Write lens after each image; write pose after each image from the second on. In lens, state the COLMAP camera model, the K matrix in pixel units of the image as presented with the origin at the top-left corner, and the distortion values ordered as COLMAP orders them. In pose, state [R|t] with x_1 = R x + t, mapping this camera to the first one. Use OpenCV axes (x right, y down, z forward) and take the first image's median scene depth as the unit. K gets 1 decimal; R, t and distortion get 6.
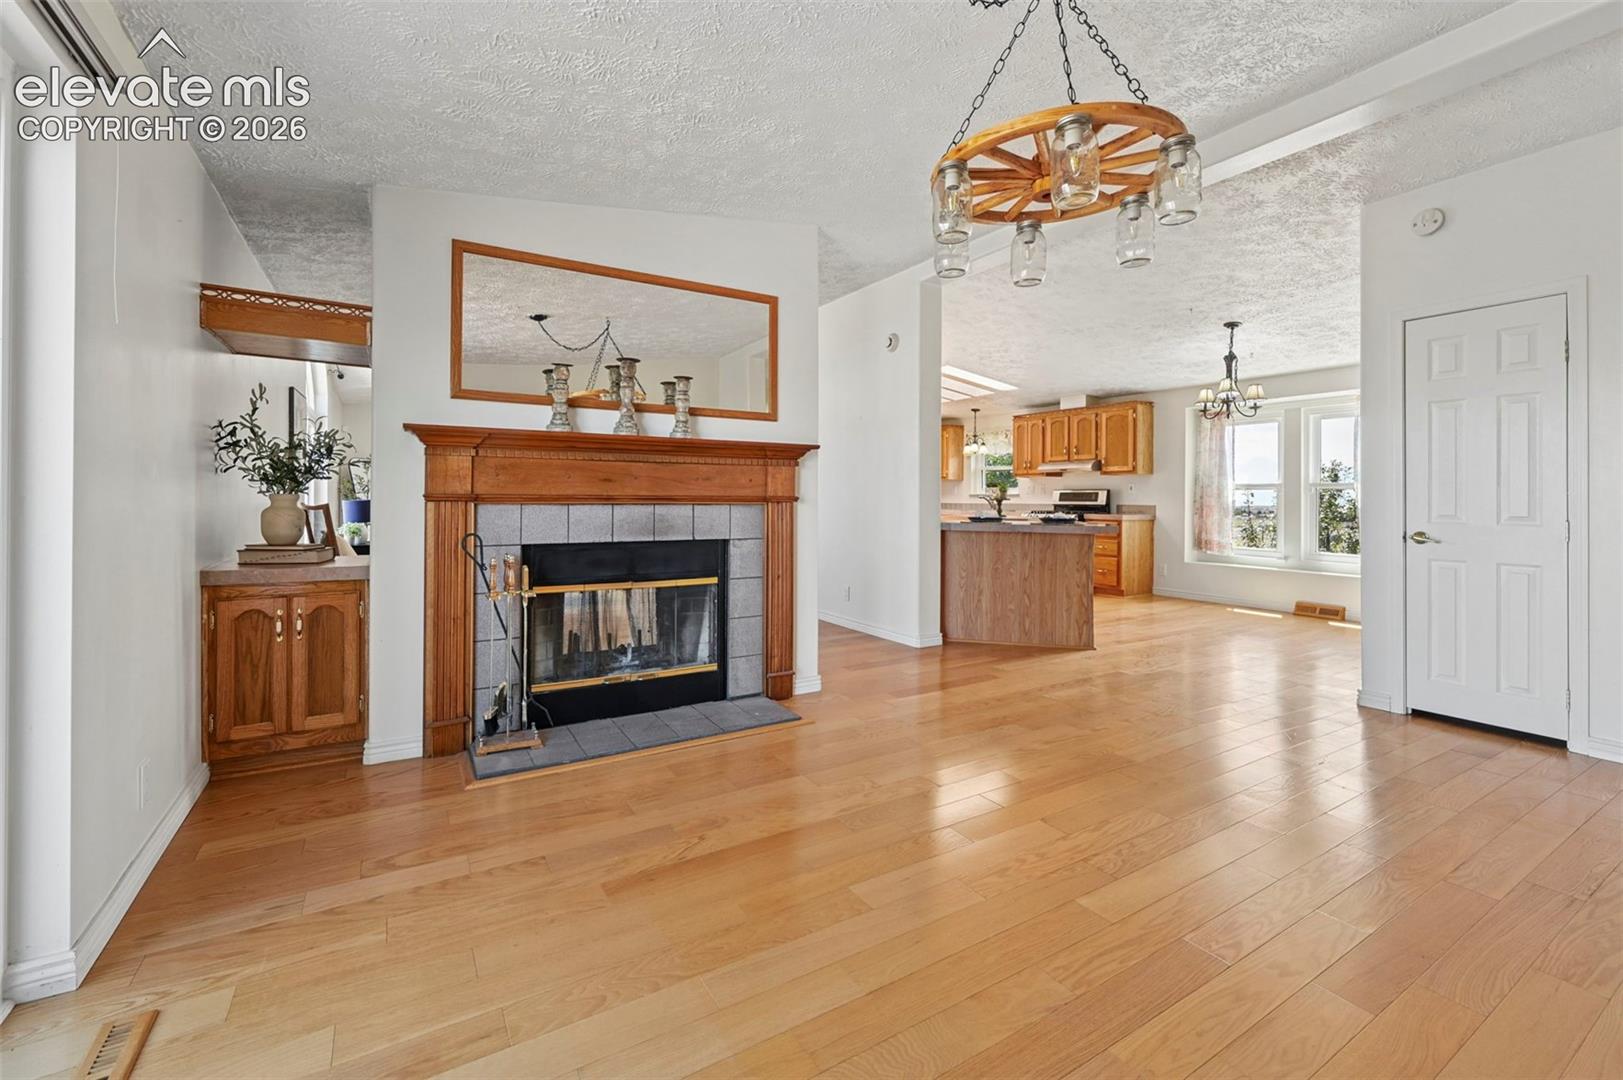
lens RADIAL K [[660.2, 0, 802.0], [0, 660.2, 499.1], [0, 0, 1]] dist [-0.001878, 0.000390]
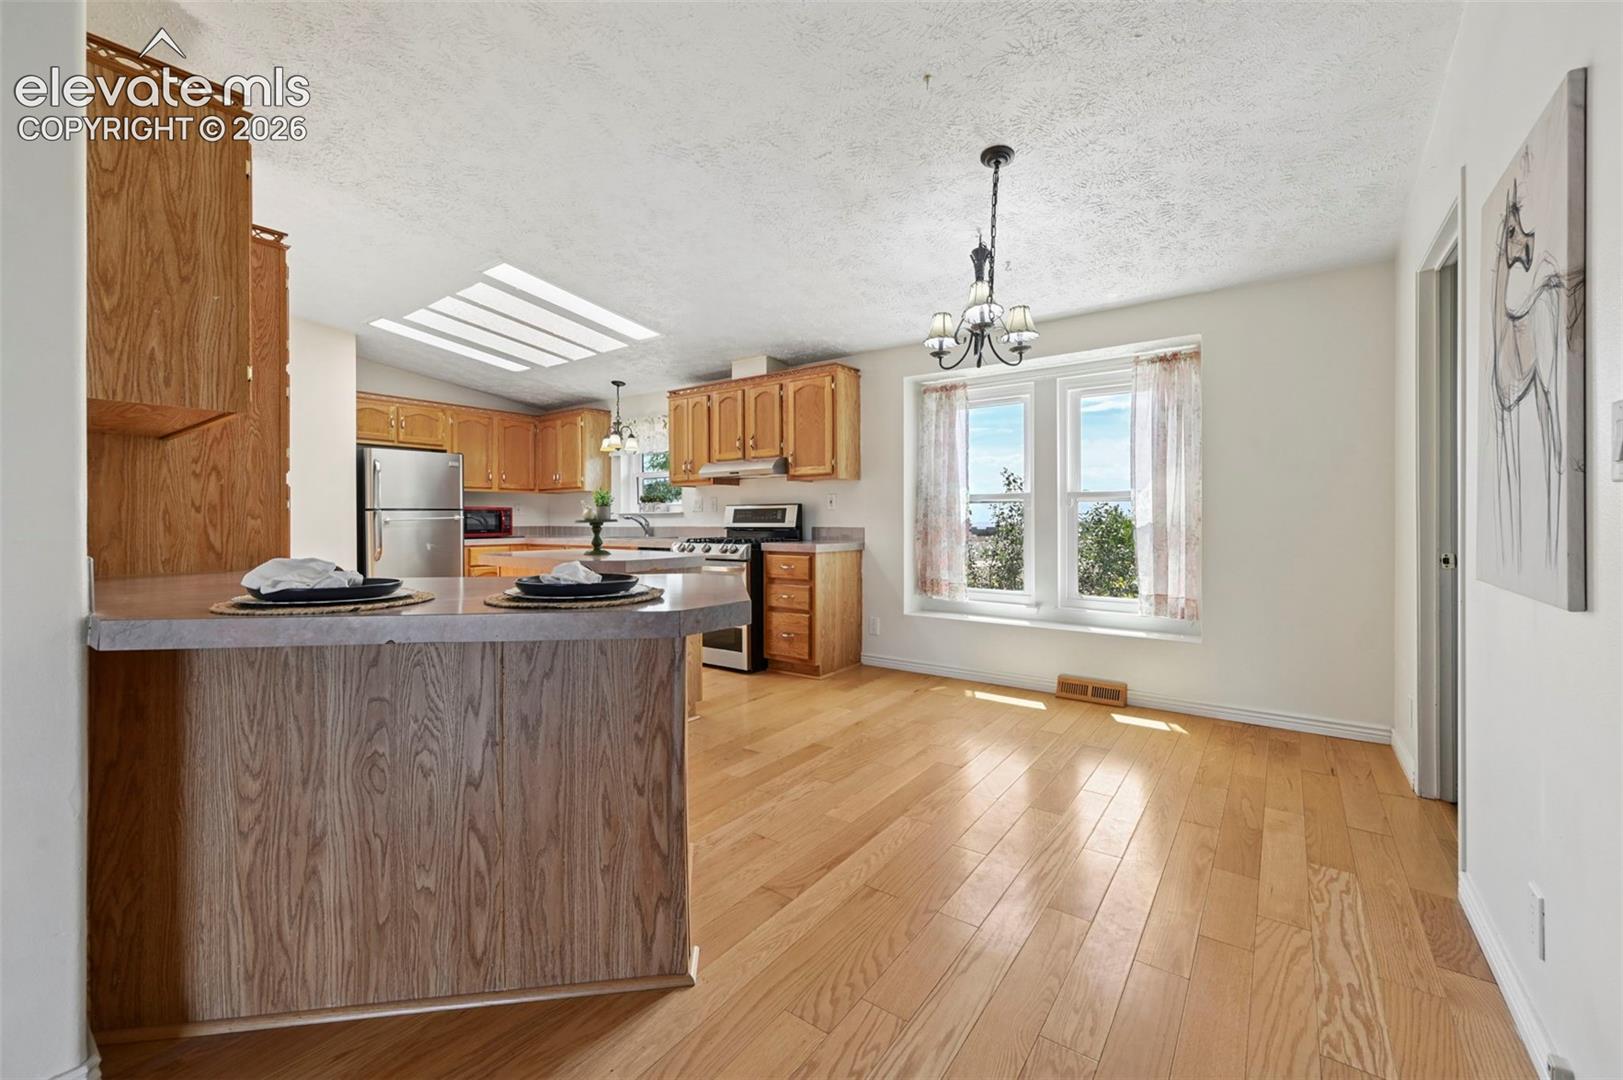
lens RADIAL K [[660.2, 0, 814.3], [0, 660.2, 524.1], [0, 0, 1]] dist [-0.001878, 0.000390]
pose [[0.917406, -0.010444, 0.397815, 0.235098], [0.008451, 0.999941, 0.006763, 0.001175], [-0.397862, -0.002842, 0.917441, 0.428303]]
